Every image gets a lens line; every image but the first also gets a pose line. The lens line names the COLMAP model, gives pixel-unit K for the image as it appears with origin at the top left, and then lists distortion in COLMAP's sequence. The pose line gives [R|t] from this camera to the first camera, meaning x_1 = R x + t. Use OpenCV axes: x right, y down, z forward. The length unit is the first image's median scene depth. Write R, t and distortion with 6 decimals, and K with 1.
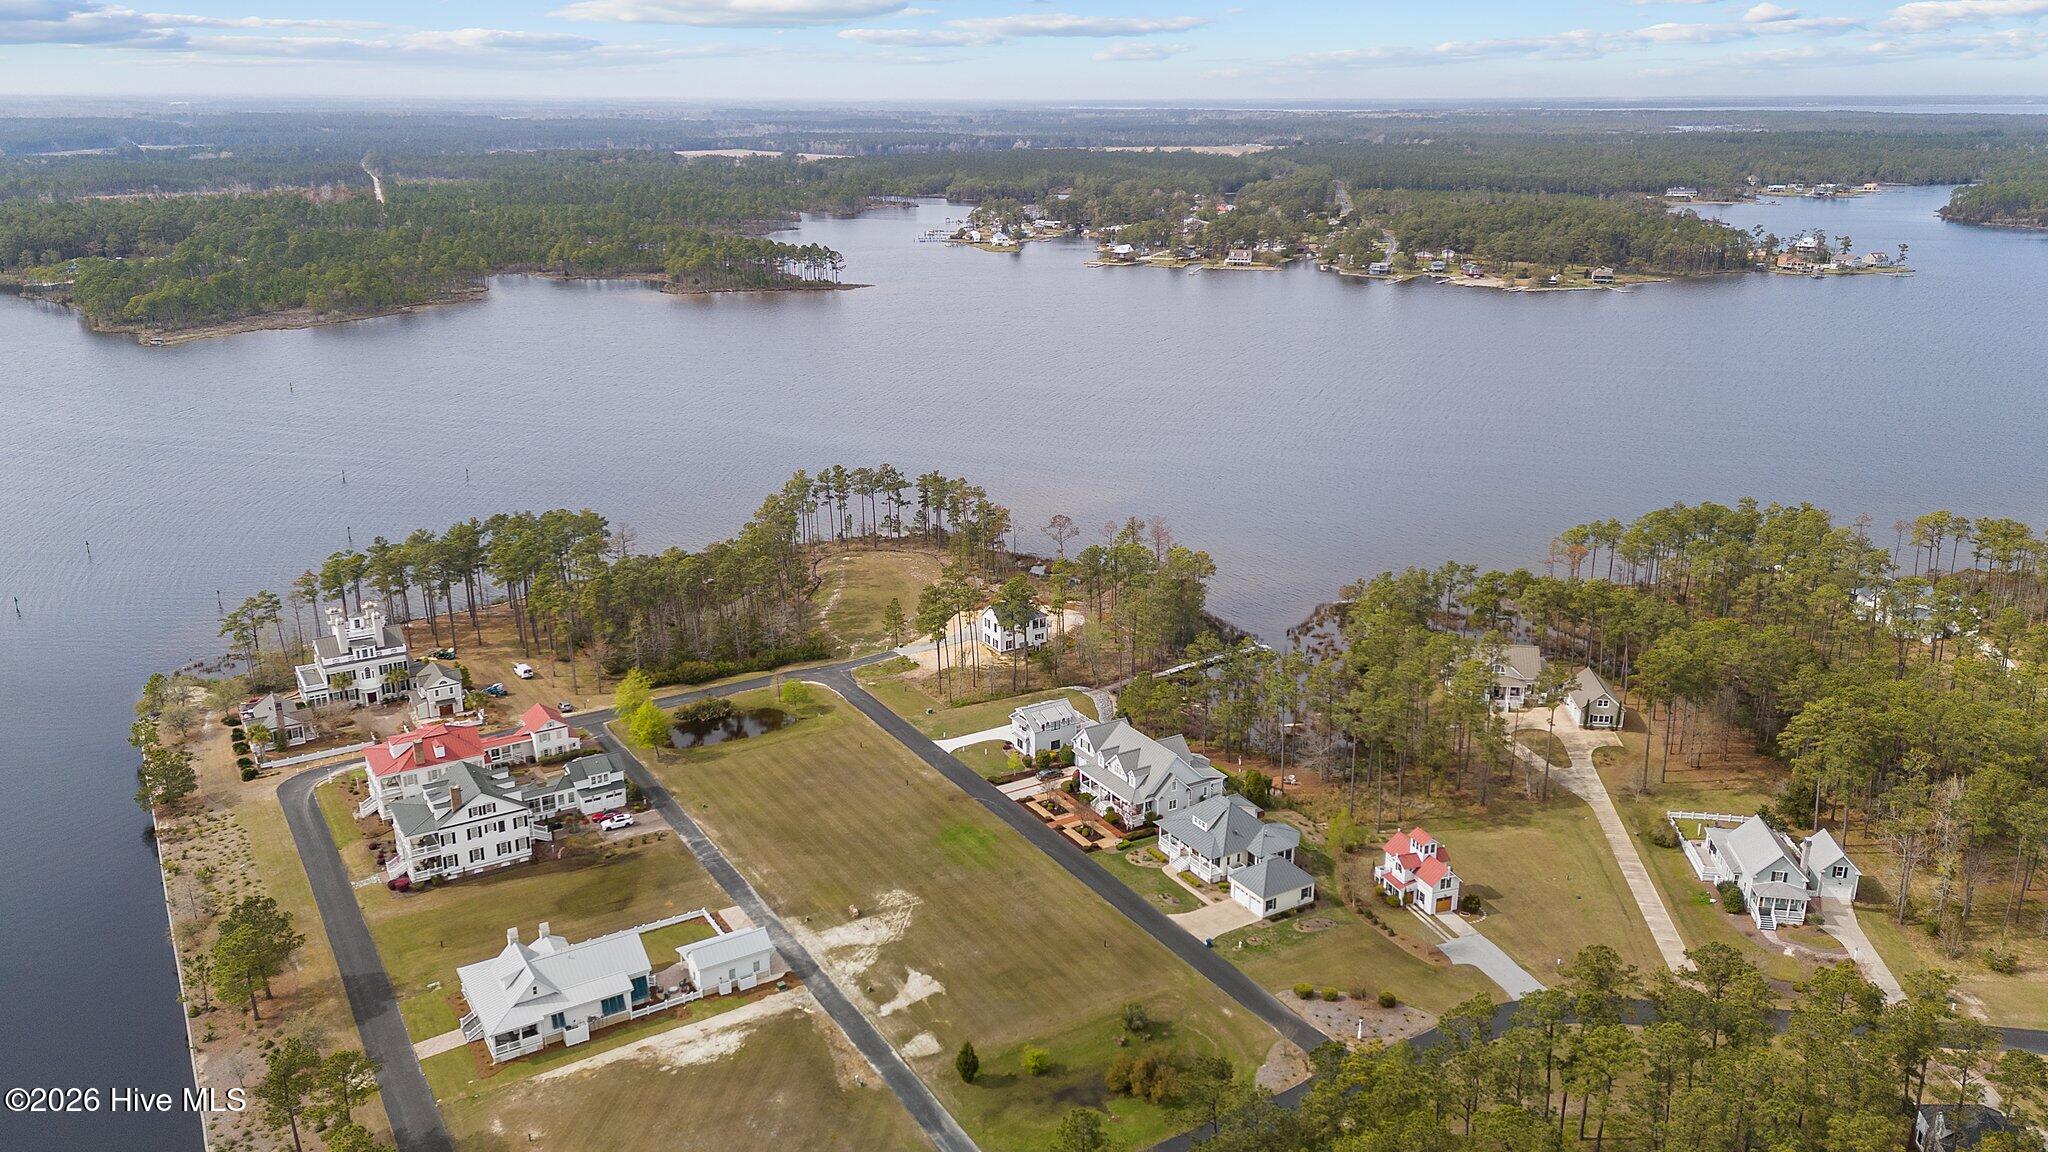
lens RADIAL K [[1515.6, 0, 1023.5], [0, 1515.6, 566.9], [0, 0, 1]] dist [0.113129, -0.146219]
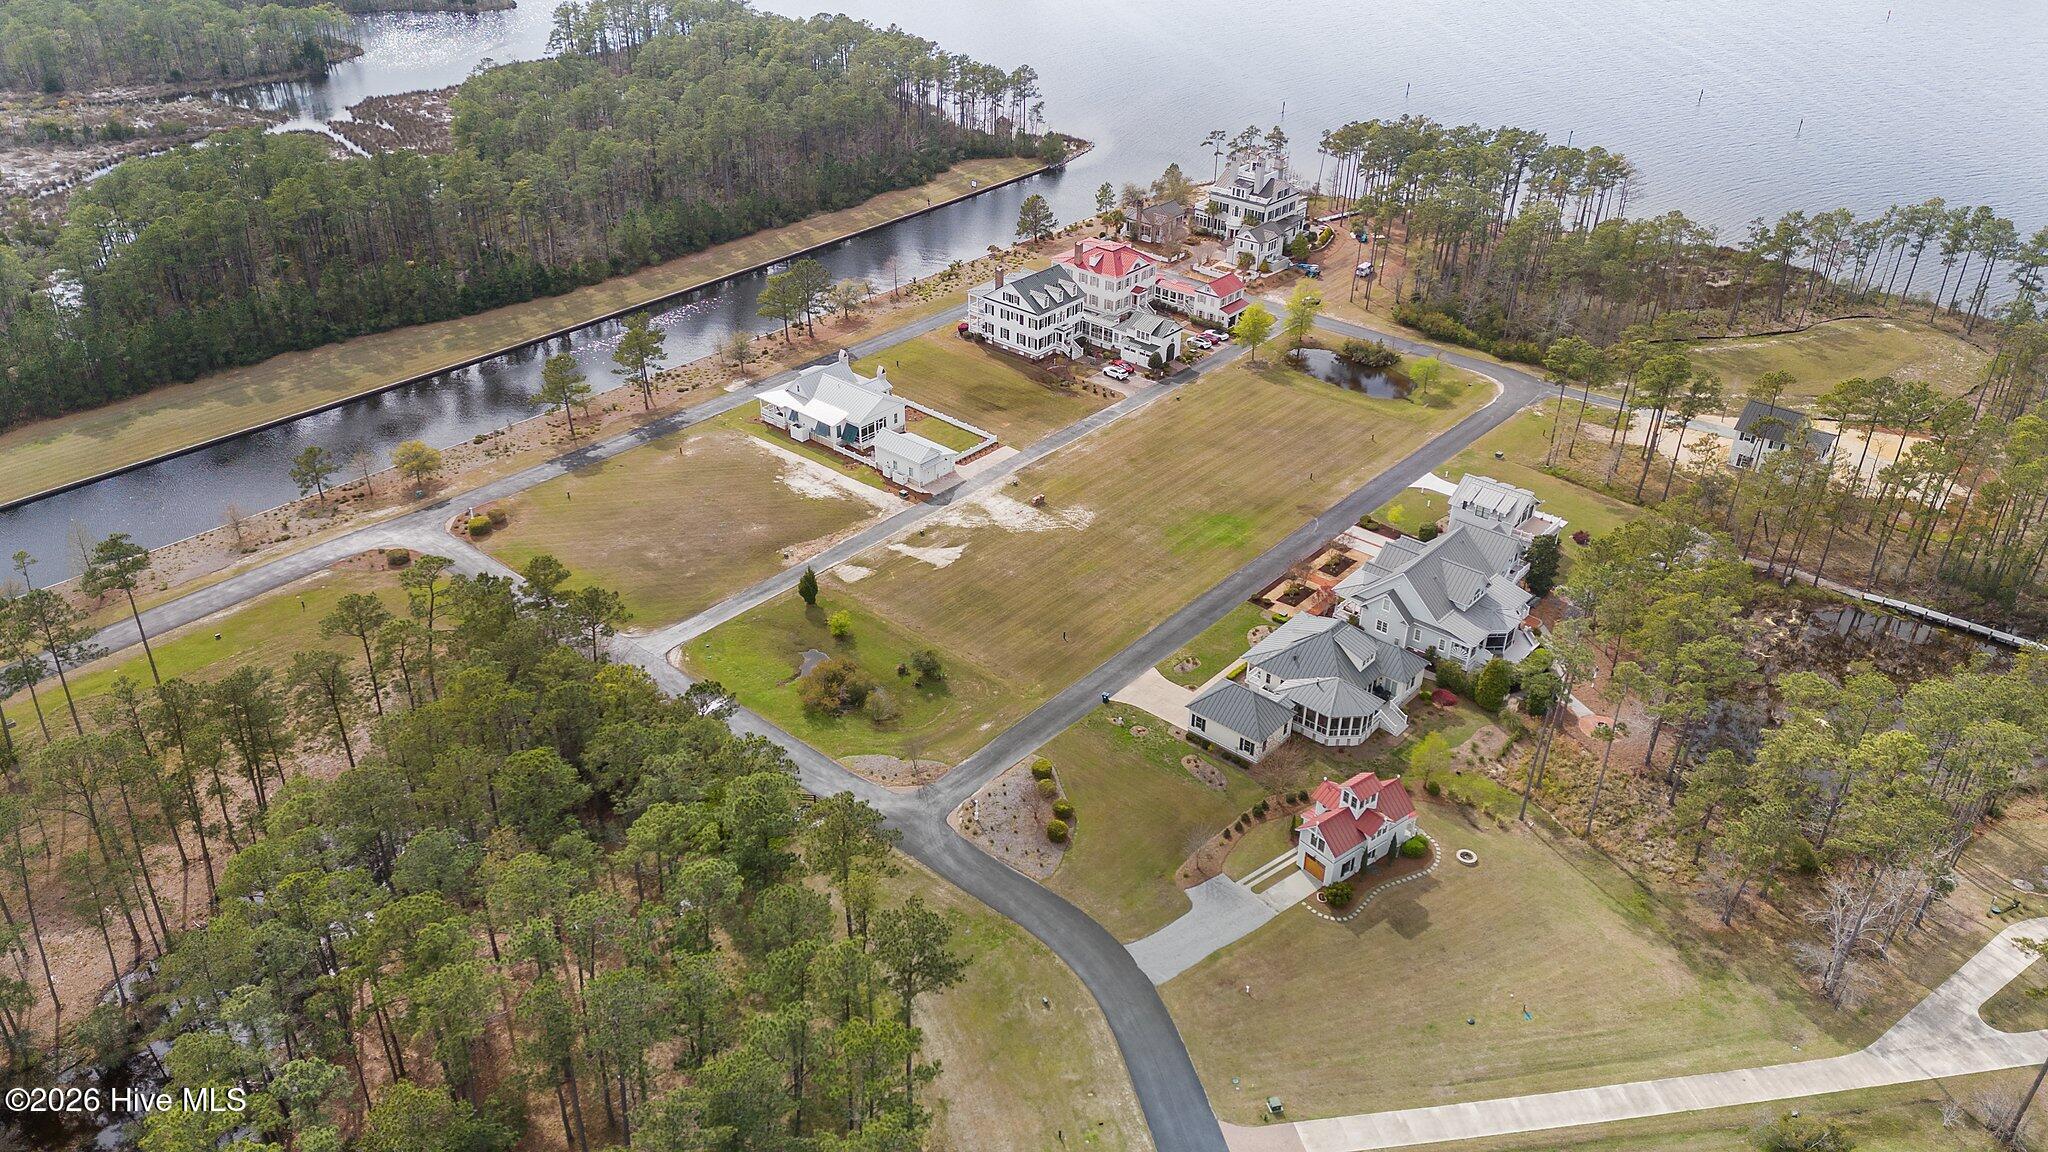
lens RADIAL K [[1489.8, 0, 1019.5], [0, 1489.8, 572.2], [0, 0, 1]] dist [0.158848, -0.240858]
pose [[0.304572, 0.492686, -0.815167, 0.691795], [-0.294574, 0.862594, 0.411288, -0.136925], [0.905794, 0.114860, 0.407854, 0.541920]]
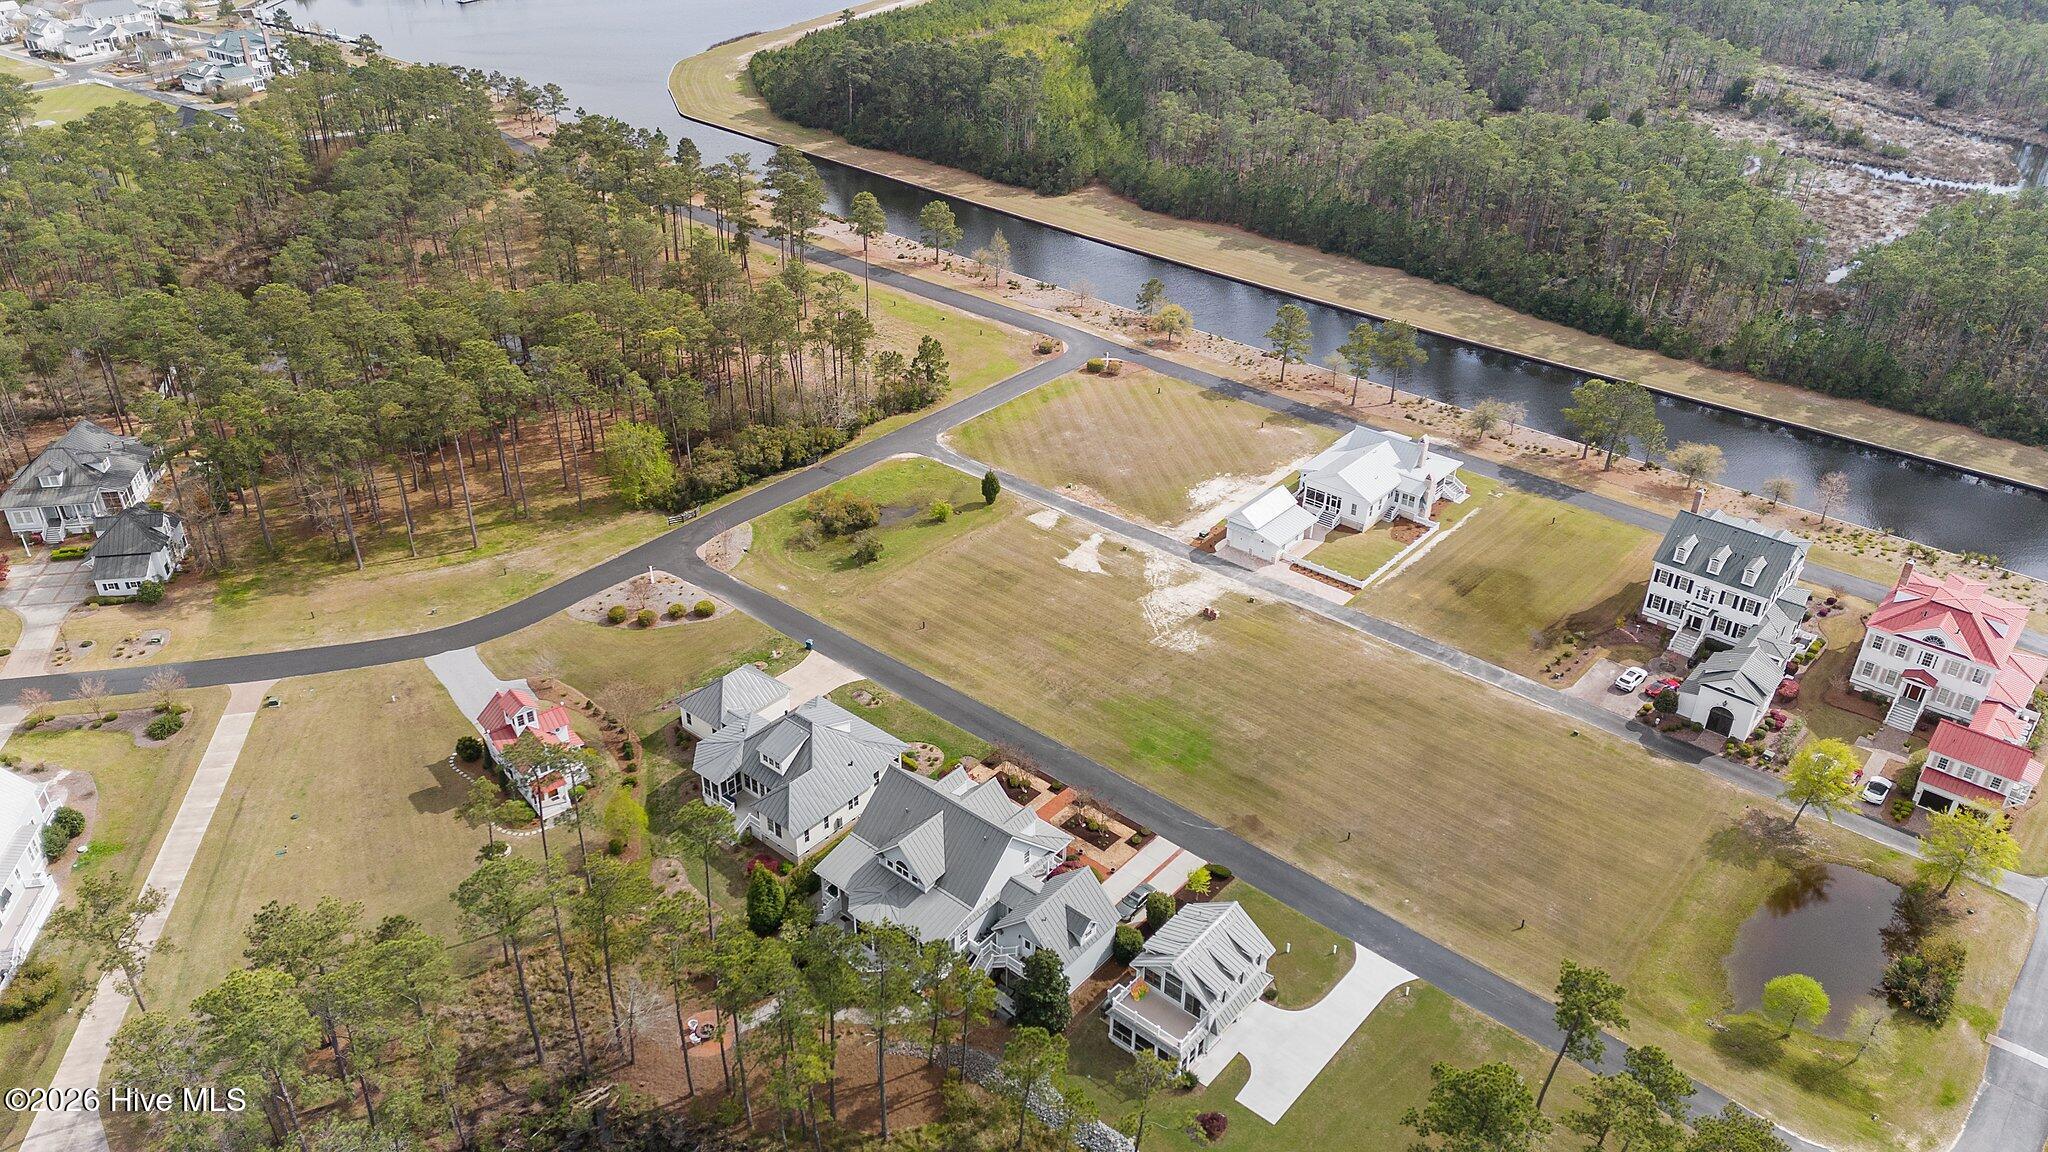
lens RADIAL K [[1499.6, 0, 1025.6], [0, 1499.6, 562.9], [0, 0, 1]] dist [0.118845, -0.141060]
pose [[-0.948501, 0.148304, -0.279914, 0.215707], [-0.107886, 0.679576, 0.725629, -0.386865], [0.297836, 0.718458, -0.628579, 1.398499]]
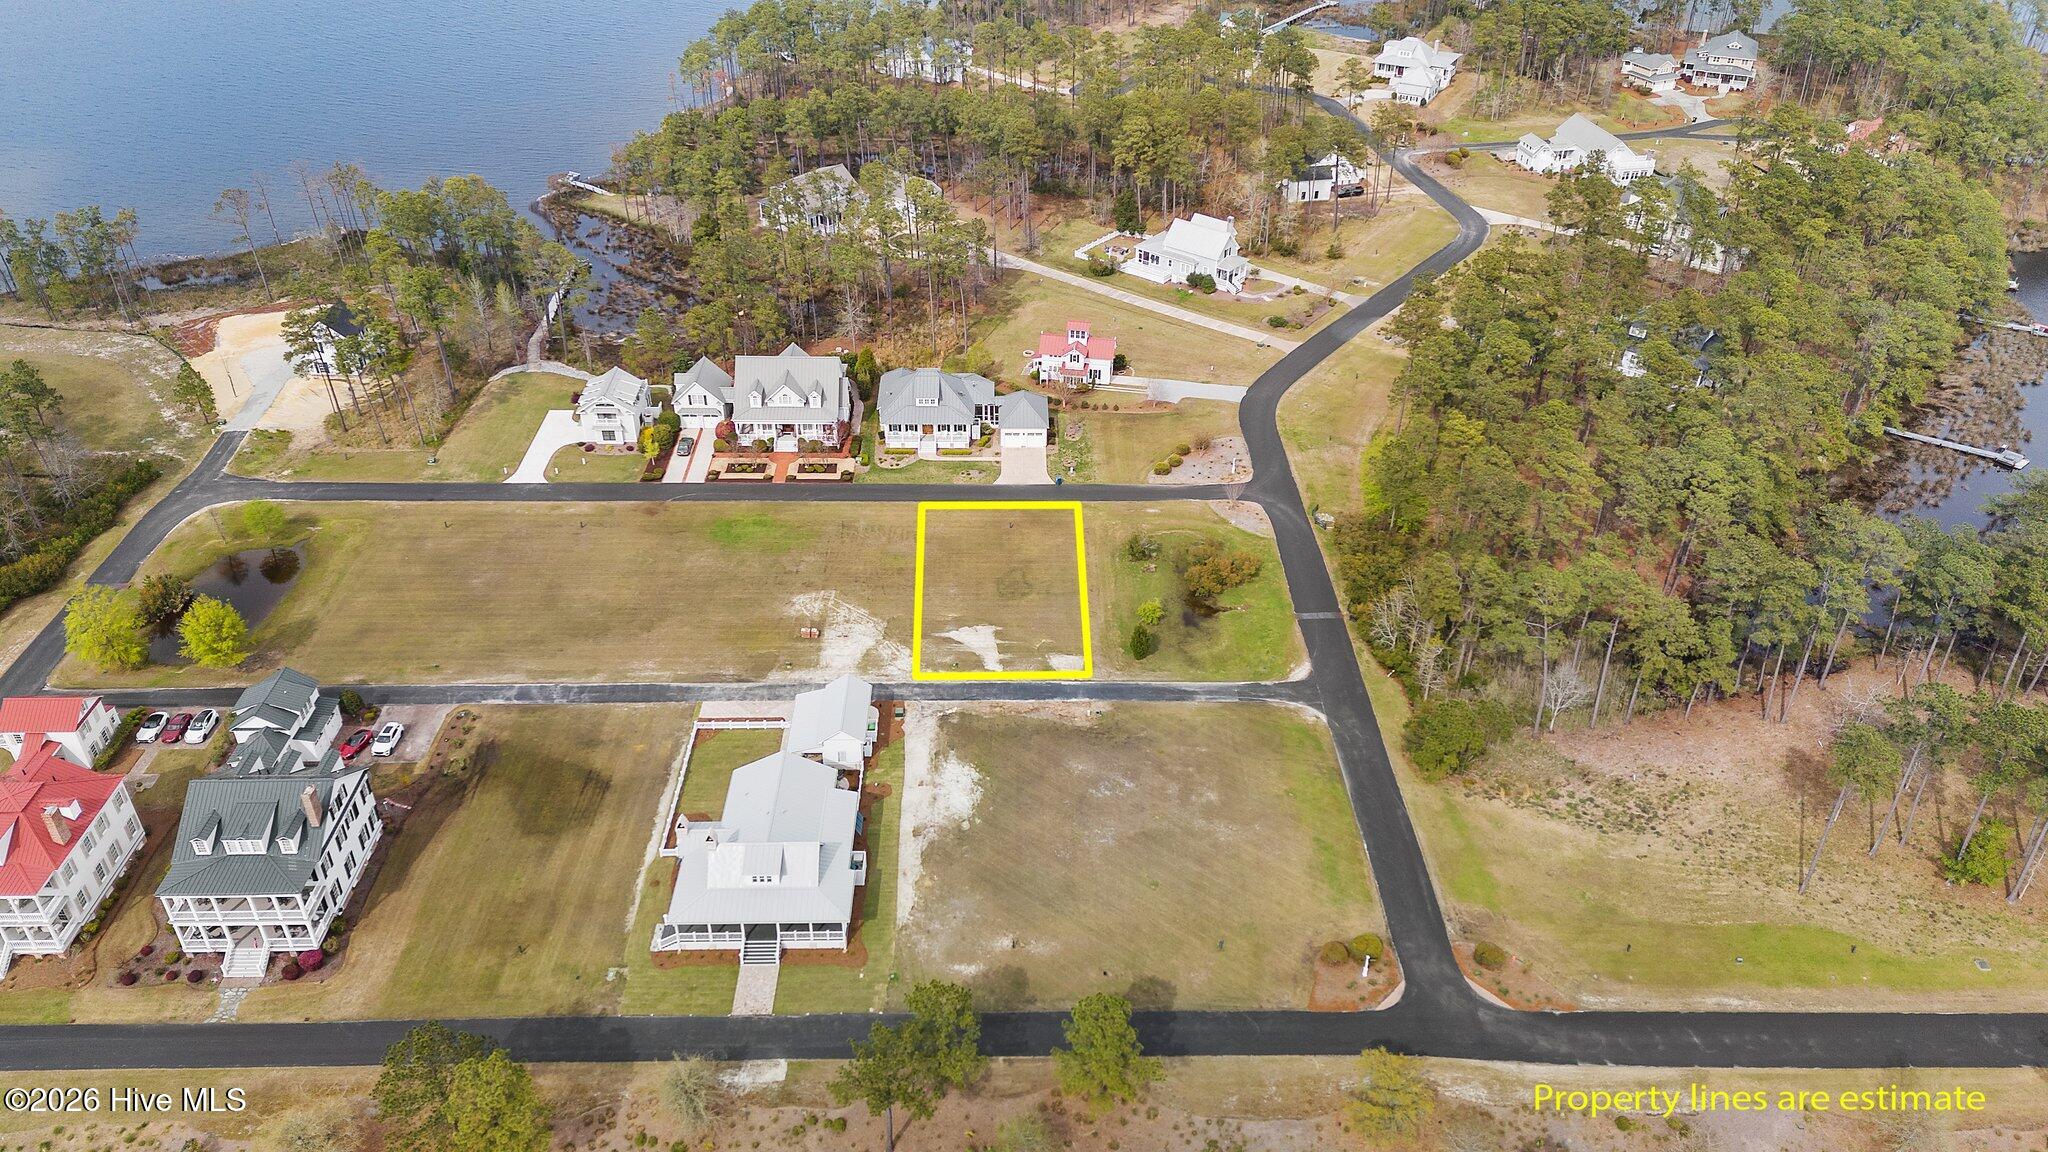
lens RADIAL K [[1484.0, 0, 1023.9], [0, 1484.0, 583.0], [0, 0, 1]] dist [0.129593, -0.173943]
pose [[0.507774, -0.481845, 0.714136, -0.607396], [0.248078, 0.875625, 0.414413, -0.117076], [-0.824998, -0.033267, 0.564155, 0.386681]]
